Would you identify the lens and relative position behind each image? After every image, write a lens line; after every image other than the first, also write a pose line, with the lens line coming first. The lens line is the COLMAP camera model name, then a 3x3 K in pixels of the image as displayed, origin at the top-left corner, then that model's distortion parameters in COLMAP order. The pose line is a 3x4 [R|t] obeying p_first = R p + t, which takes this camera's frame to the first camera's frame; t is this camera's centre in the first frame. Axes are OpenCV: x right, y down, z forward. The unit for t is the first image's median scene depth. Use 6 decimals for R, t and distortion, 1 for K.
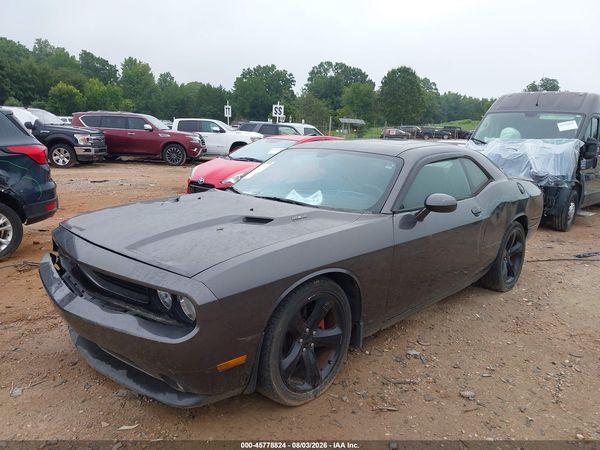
lens RADIAL K [[468.8, 0, 300.0], [0, 468.8, 225.0], [0, 0, 1]] dist [0.012455, -0.003542]
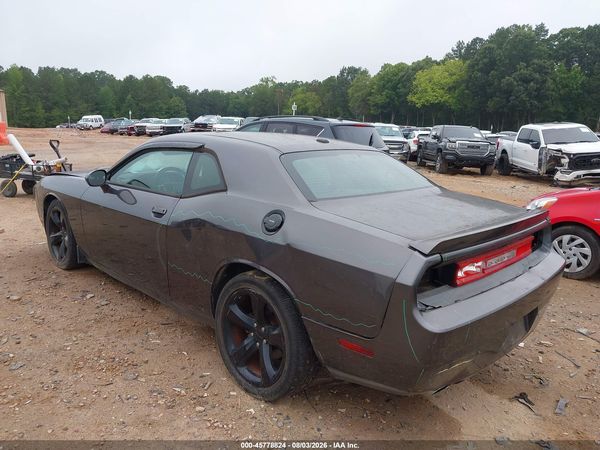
lens RADIAL K [[468.8, 0, 300.0], [0, 468.8, 225.0], [0, 0, 1]] dist [0.012455, -0.003542]
pose [[-0.005010, 0.165953, -0.986121, 0.222624], [-0.237863, 0.957631, 0.162367, -0.037163], [0.971286, 0.235375, 0.034676, 0.226374]]
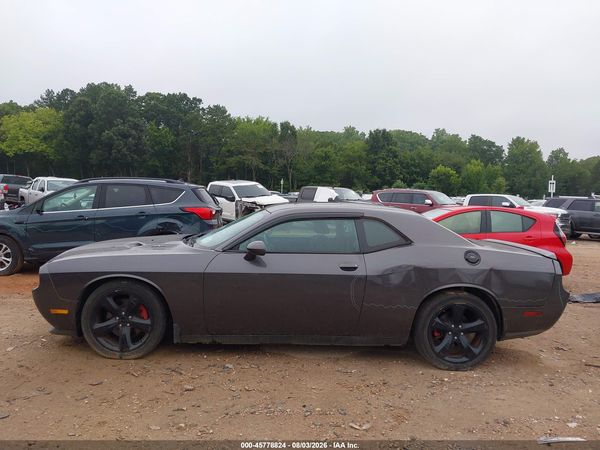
lens RADIAL K [[478.8, 0, 300.0], [0, 478.8, 225.0], [0, 0, 1]] dist [-0.004720, -0.001958]
pose [[0.722196, 0.033109, -0.690895, 0.193802], [-0.146331, 0.983559, -0.105826, 0.001766], [0.676032, 0.177526, 0.715167, 0.023960]]
